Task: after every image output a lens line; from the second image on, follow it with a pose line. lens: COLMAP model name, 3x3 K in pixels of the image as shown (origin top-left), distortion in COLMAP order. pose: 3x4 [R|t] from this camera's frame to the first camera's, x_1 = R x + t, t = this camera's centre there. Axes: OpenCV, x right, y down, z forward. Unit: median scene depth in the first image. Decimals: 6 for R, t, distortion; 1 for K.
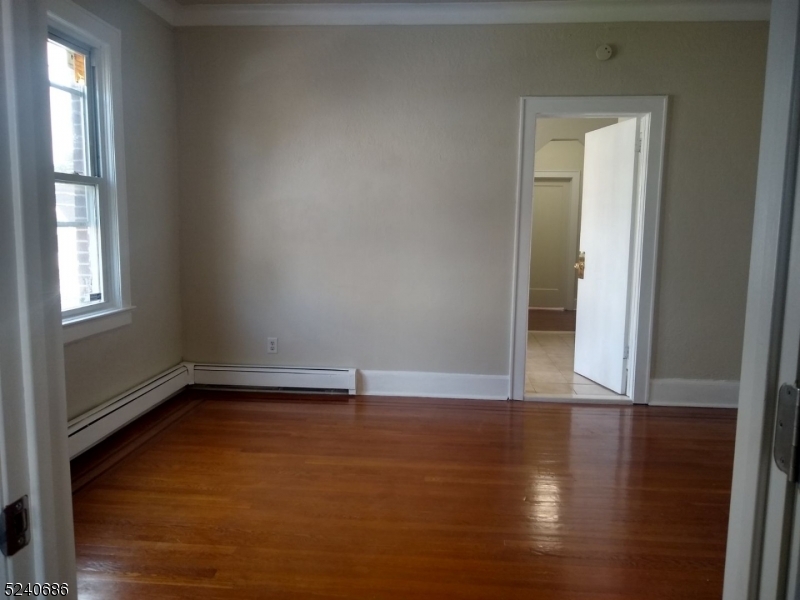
lens RADIAL K [[653.2, 0, 400.0], [0, 653.2, 300.0], [0, 0, 1]] dist [0.008372, 0.004818]
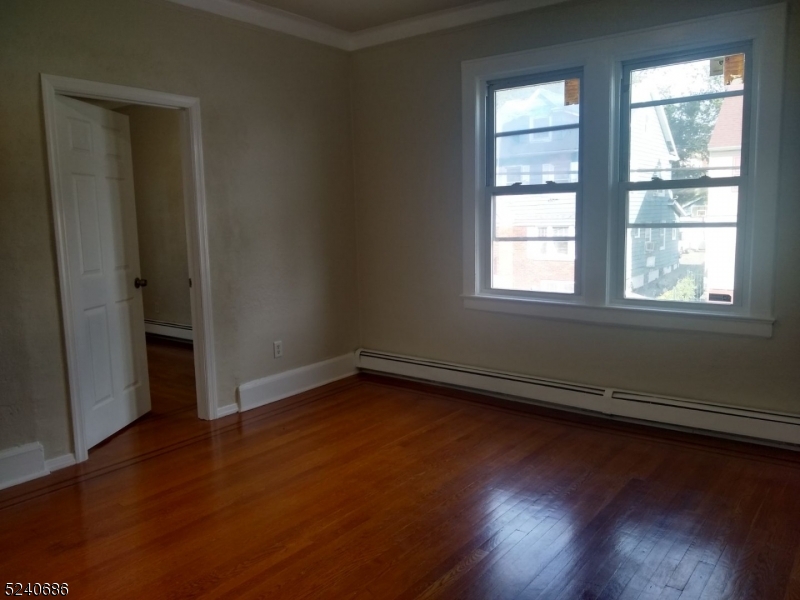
lens RADIAL K [[636.6, 0, 400.0], [0, 636.6, 300.0], [0, 0, 1]] dist [0.000280, 0.008519]
pose [[-0.555705, 0.107467, -0.824404, 0.618307], [-0.084103, 0.979257, 0.184344, -0.140944], [0.827115, 0.171776, -0.535140, 1.131777]]
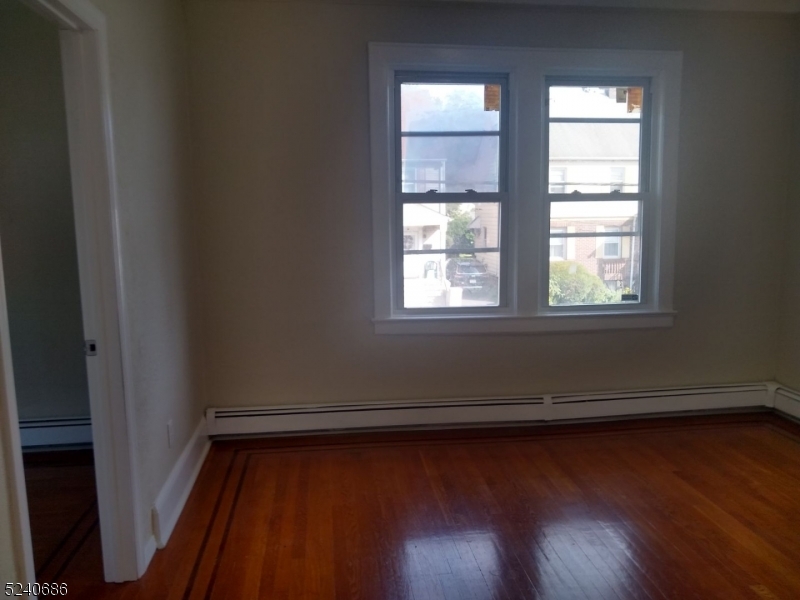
lens RADIAL K [[636.6, 0, 400.0], [0, 636.6, 300.0], [0, 0, 1]] dist [0.000280, 0.008519]
pose [[0.198191, 0.109239, -0.974057, 0.548571], [-0.099797, 0.990855, 0.090817, -0.061825], [0.975070, 0.079208, 0.207280, 0.382238]]
